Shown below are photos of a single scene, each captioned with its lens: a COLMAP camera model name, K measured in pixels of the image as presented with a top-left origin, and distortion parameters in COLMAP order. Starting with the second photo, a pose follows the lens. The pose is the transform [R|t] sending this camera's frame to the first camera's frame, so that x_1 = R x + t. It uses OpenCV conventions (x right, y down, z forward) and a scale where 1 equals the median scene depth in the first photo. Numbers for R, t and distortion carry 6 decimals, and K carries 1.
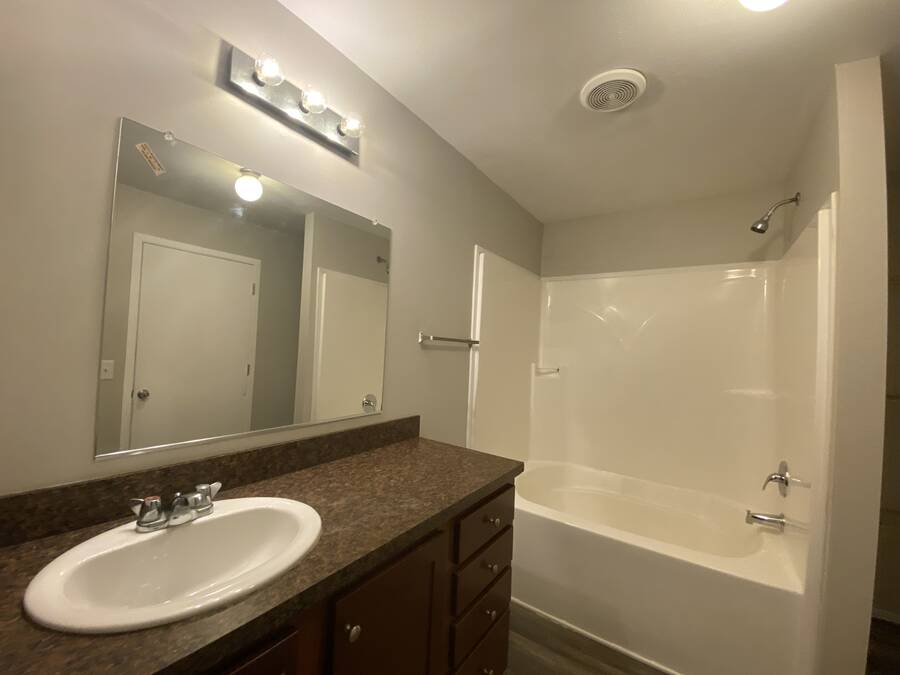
lens RADIAL K [[364.7, 0, 450.0], [0, 364.7, 337.5], [0, 0, 1]] dist [0.024410, -0.020427]
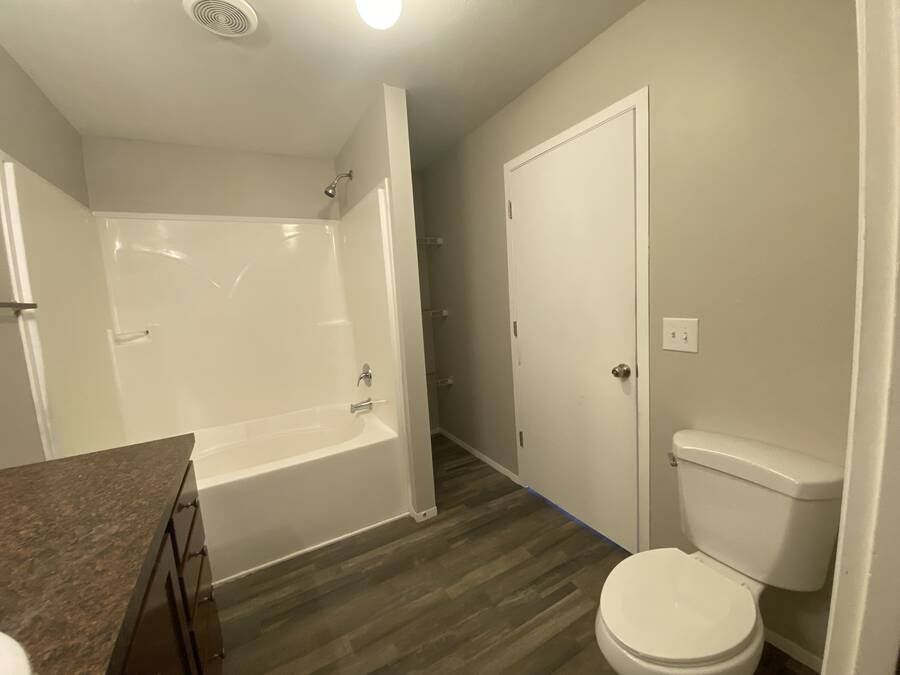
lens RADIAL K [[364.7, 0, 450.0], [0, 364.7, 337.5], [0, 0, 1]] dist [0.024410, -0.020427]
pose [[0.431392, -0.182173, 0.883580, -0.216324], [0.065548, 0.983141, 0.170697, 0.008175], [-0.899780, -0.015721, 0.436060, 0.062360]]
